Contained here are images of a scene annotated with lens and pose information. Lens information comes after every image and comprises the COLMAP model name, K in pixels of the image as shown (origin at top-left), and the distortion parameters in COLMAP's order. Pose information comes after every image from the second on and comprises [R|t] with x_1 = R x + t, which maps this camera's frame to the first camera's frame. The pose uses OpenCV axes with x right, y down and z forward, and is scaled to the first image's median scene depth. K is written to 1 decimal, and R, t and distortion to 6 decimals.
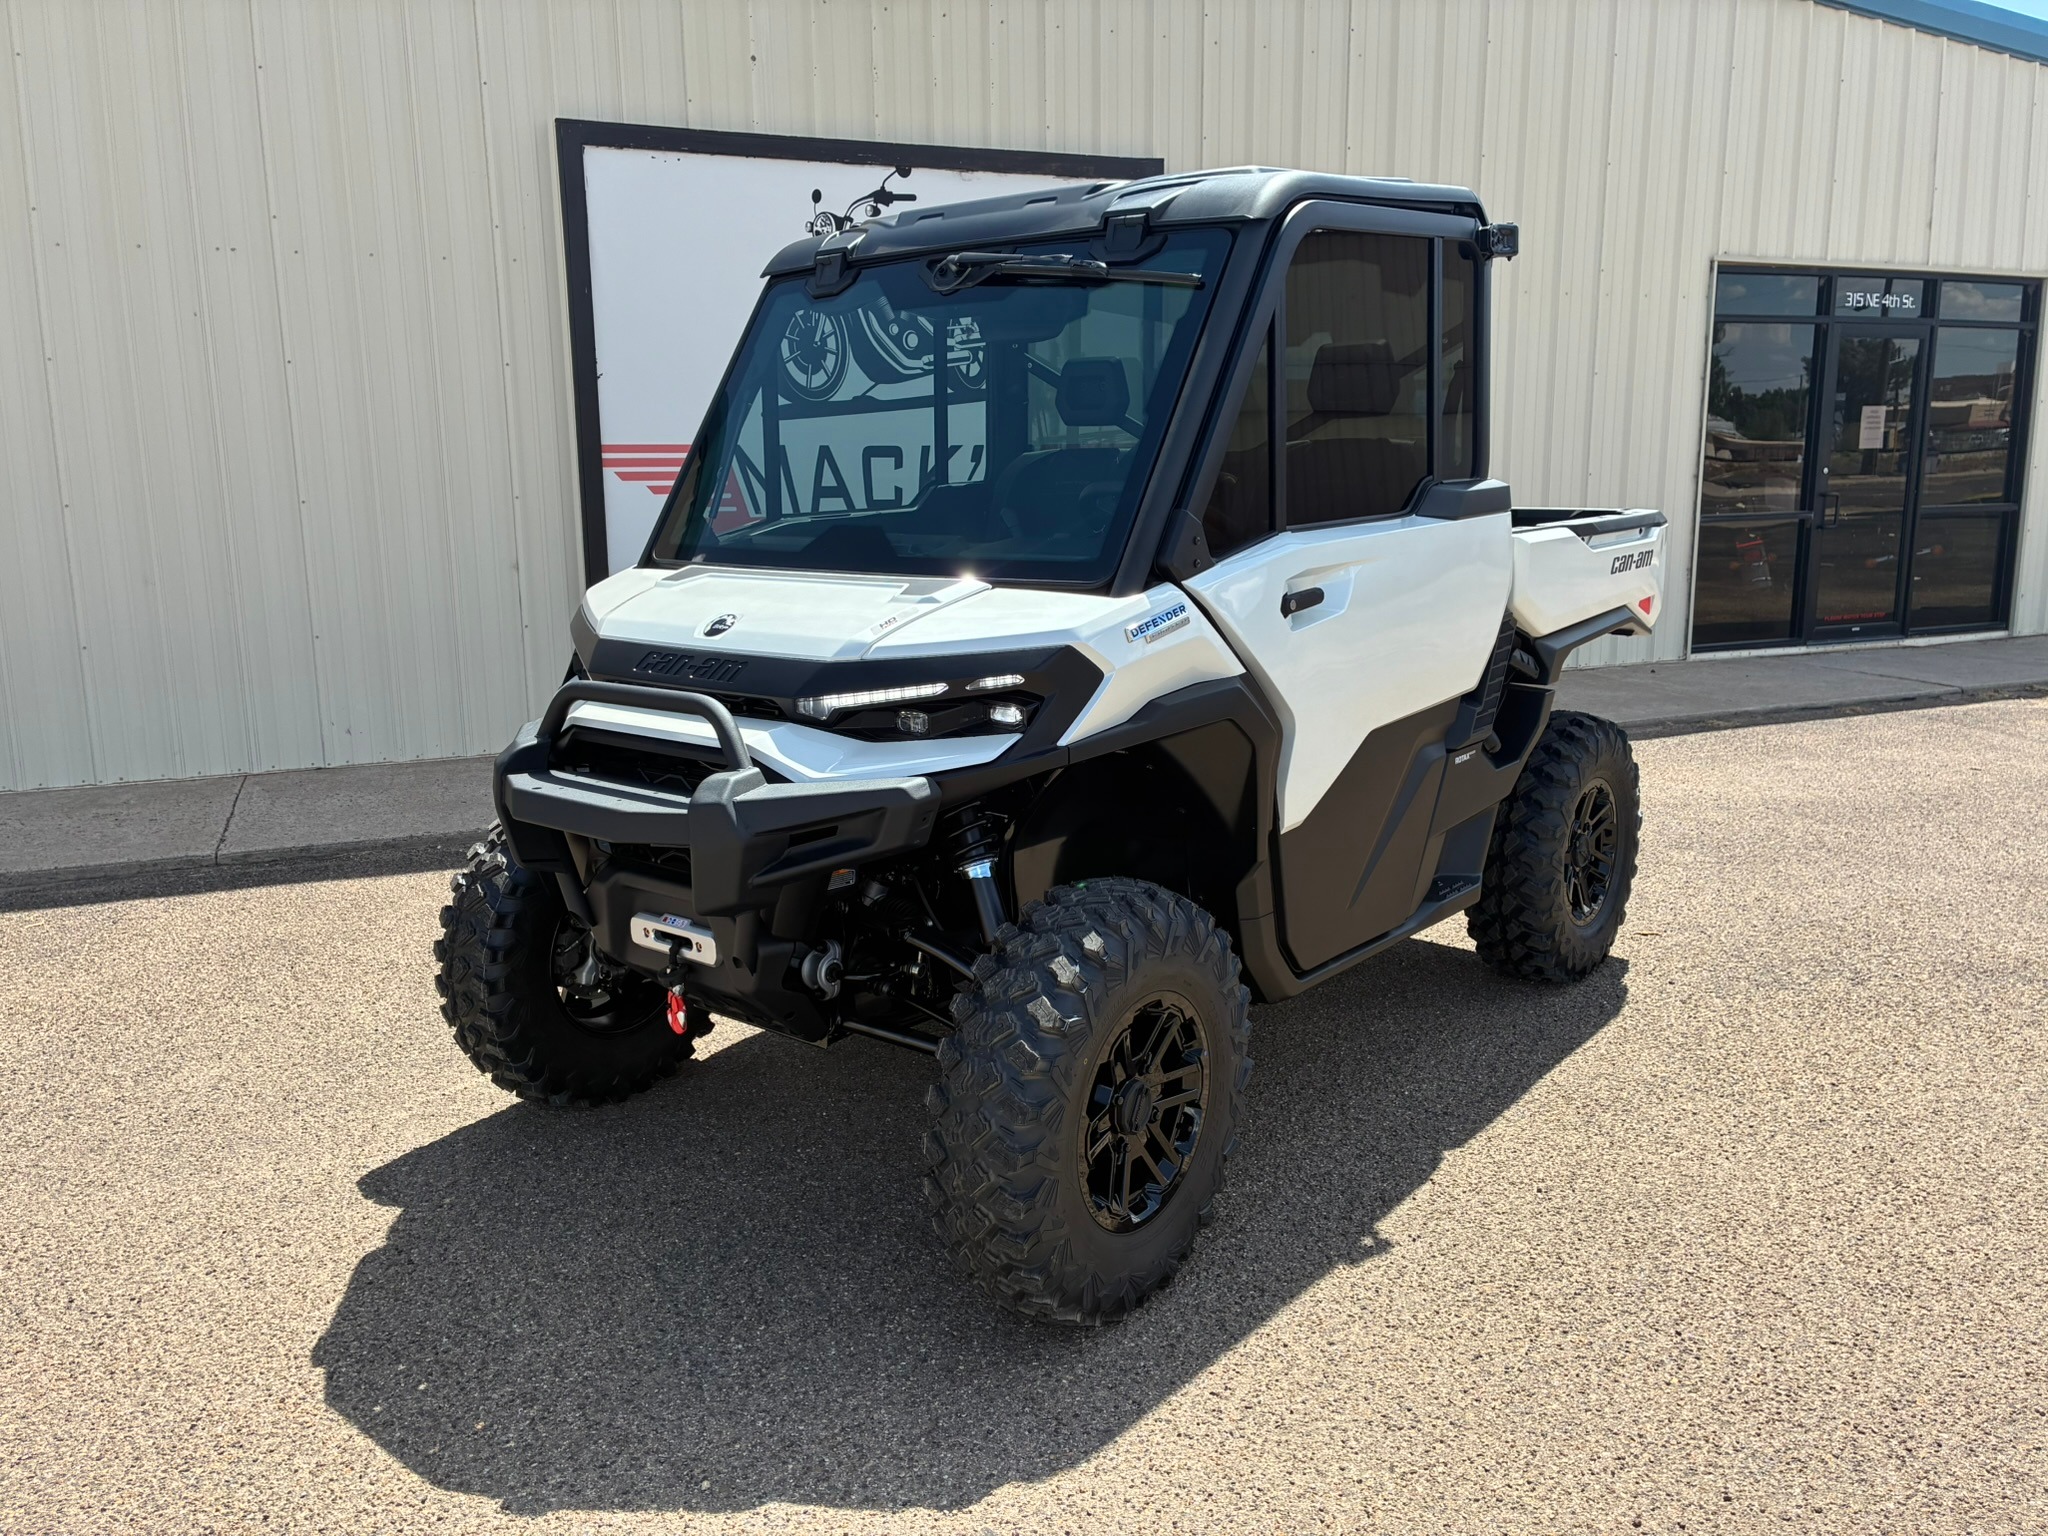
lens RADIAL K [[1557.1, 0, 1024.0], [0, 1557.1, 768.0], [0, 0, 1]] dist [0.008007, 0.000774]
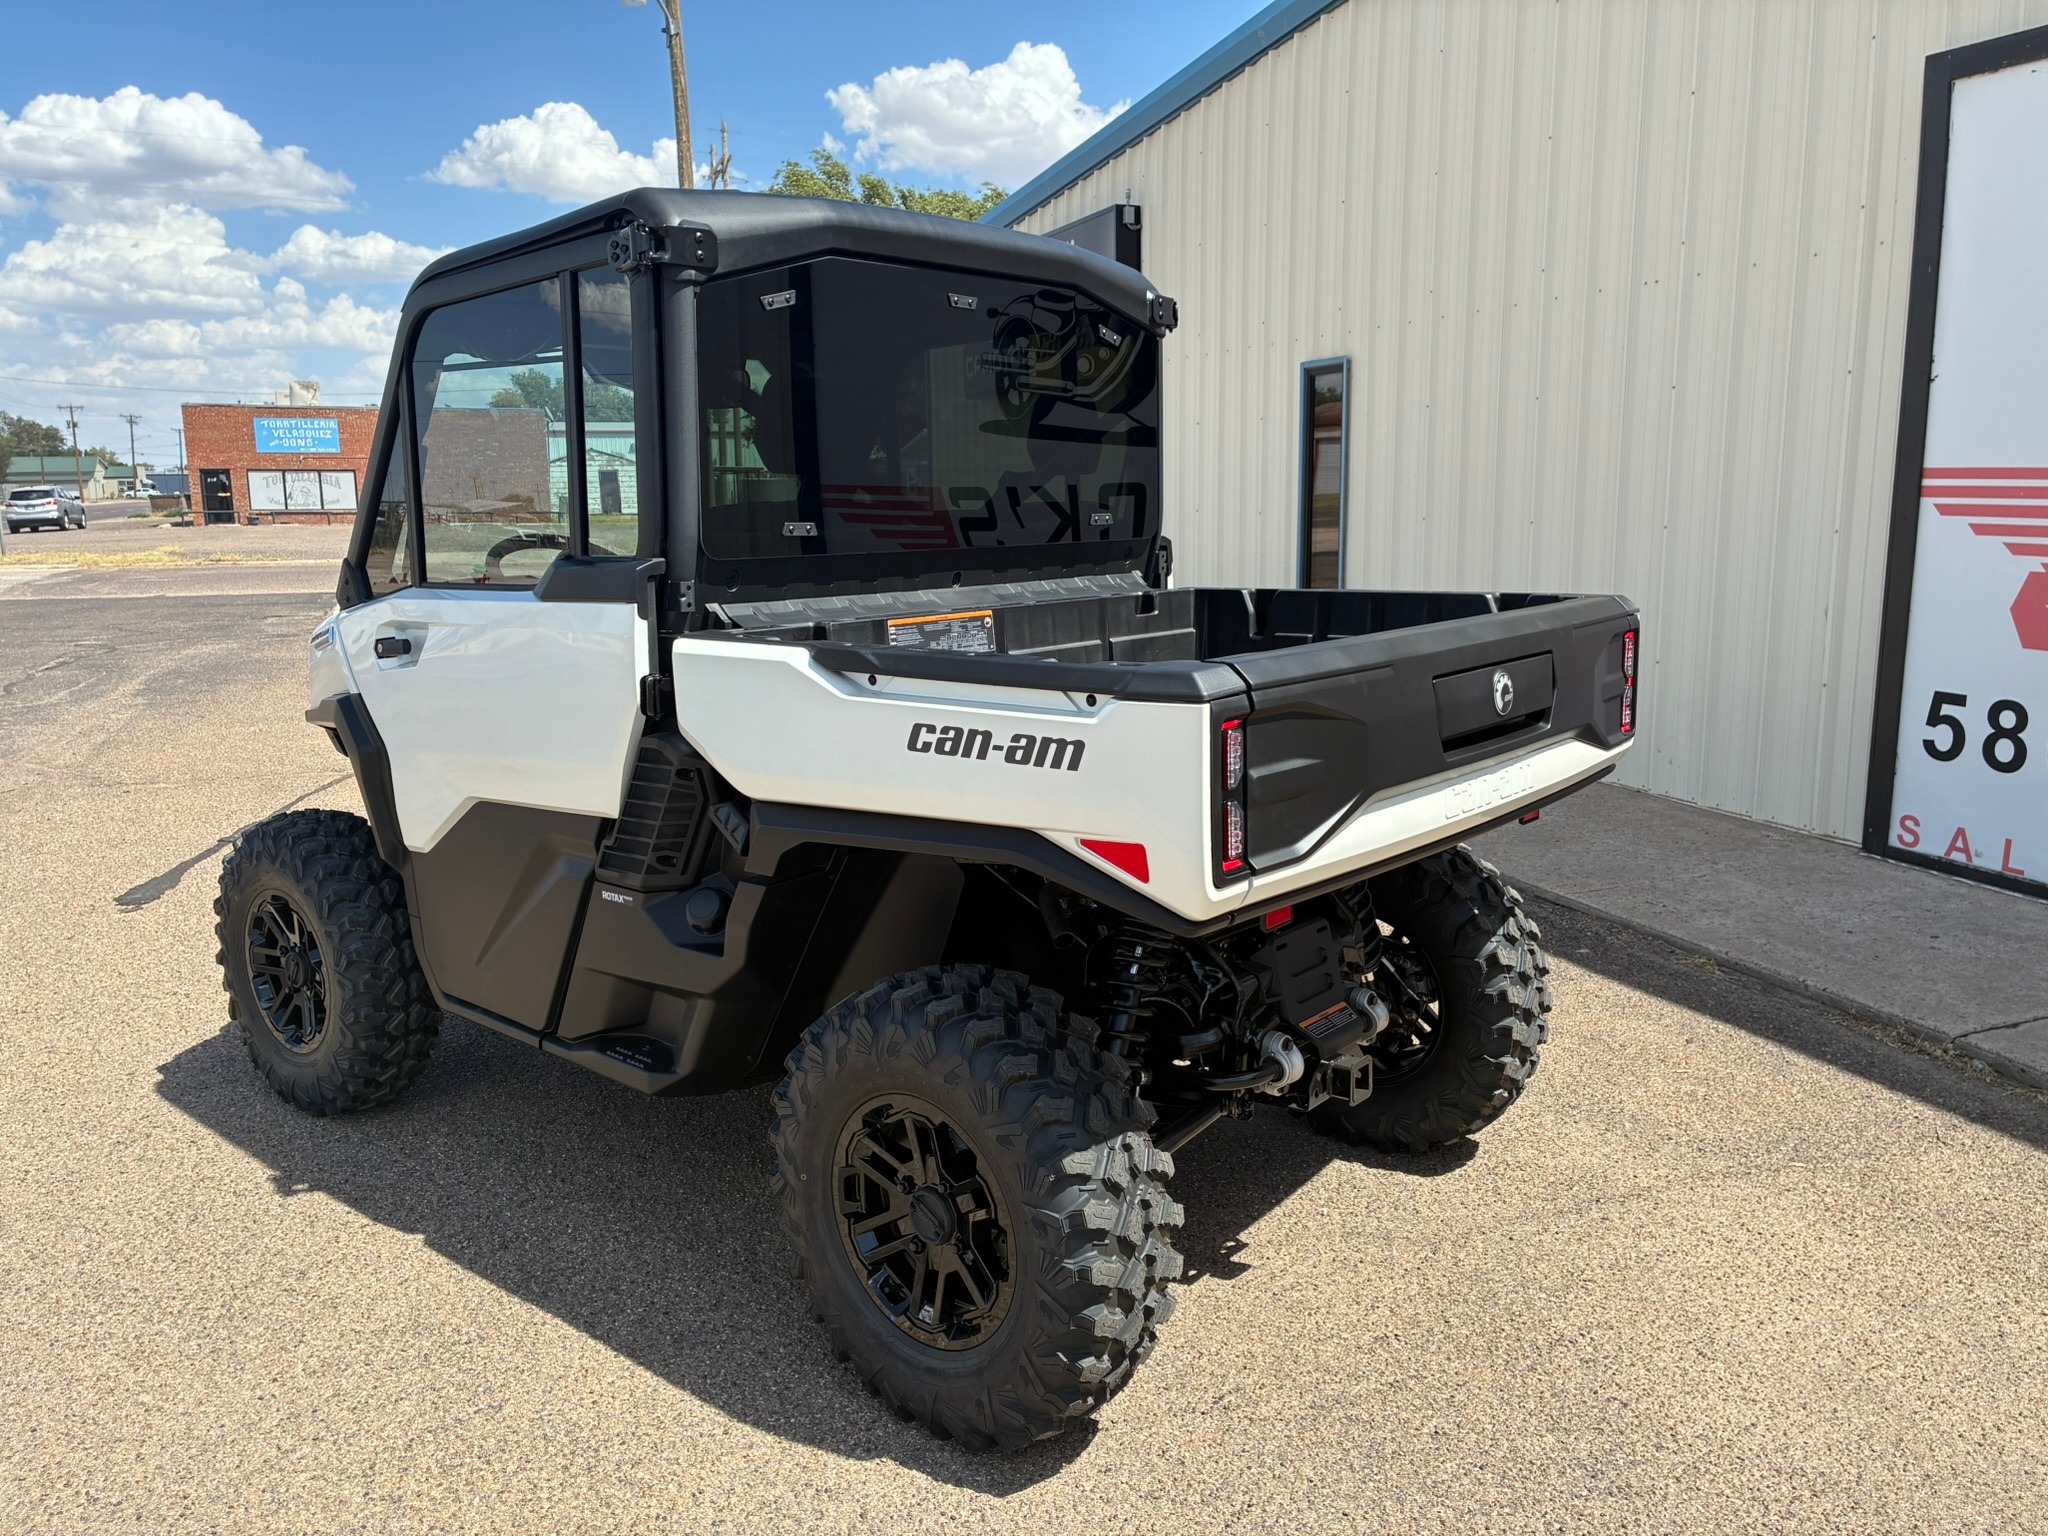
lens RADIAL K [[1557.1, 0, 1024.0], [0, 1557.1, 768.0], [0, 0, 1]] dist [0.008007, 0.000774]
pose [[-0.008333, 0.196787, -0.980411, 1.230184], [-0.189709, 0.962328, 0.194770, -0.312464], [0.981805, 0.187616, 0.029313, 1.358578]]
